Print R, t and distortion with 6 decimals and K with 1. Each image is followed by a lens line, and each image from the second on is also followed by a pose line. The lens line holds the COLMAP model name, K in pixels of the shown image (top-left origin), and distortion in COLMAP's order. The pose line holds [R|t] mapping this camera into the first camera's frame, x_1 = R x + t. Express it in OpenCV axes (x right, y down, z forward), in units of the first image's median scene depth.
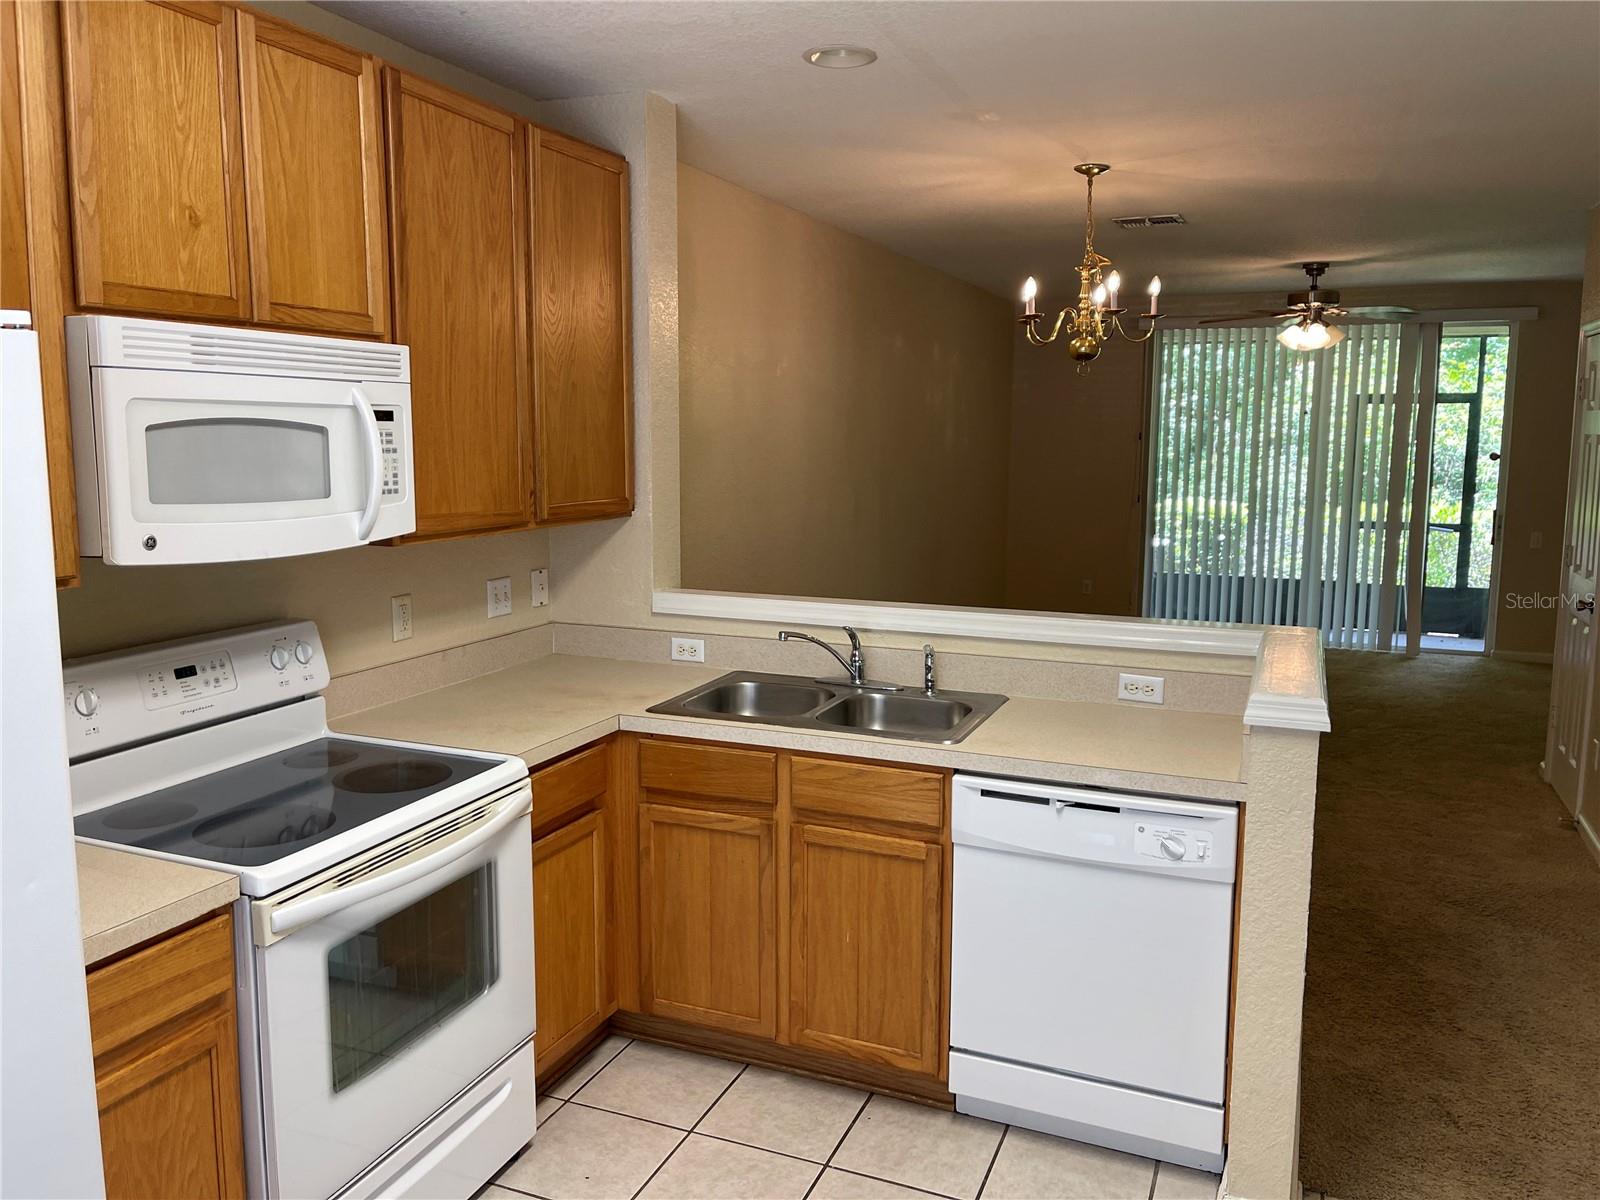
lens RADIAL K [[1215.9, 0, 793.3], [0, 1215.9, 586.5], [0, 0, 1]] dist [0.030701, -0.033234]
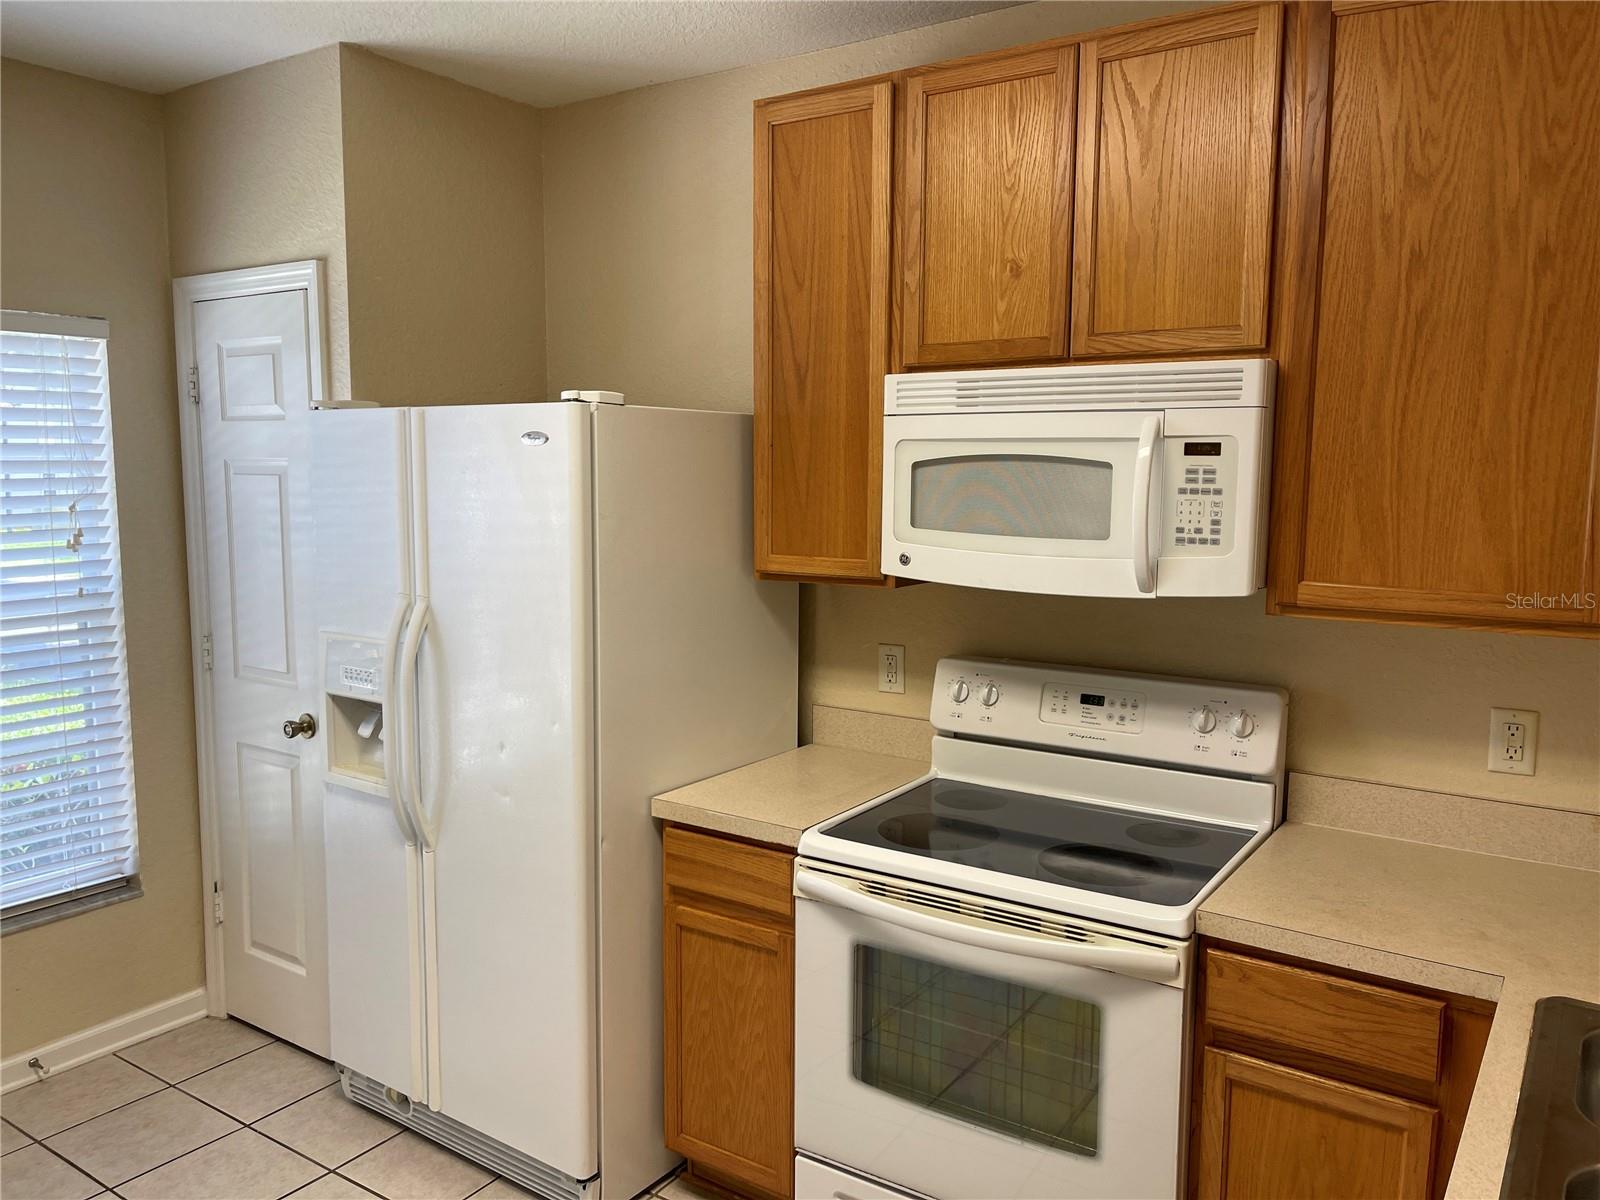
lens RADIAL K [[1215.9, 0, 795.4], [0, 1215.9, 607.9], [0, 0, 1]] dist [0.030701, -0.033234]
pose [[-0.205733, 0.108124, -0.972617, 0.617286], [-0.134184, 0.981373, 0.137481, -0.128635], [0.969365, 0.158794, -0.187393, 1.048253]]
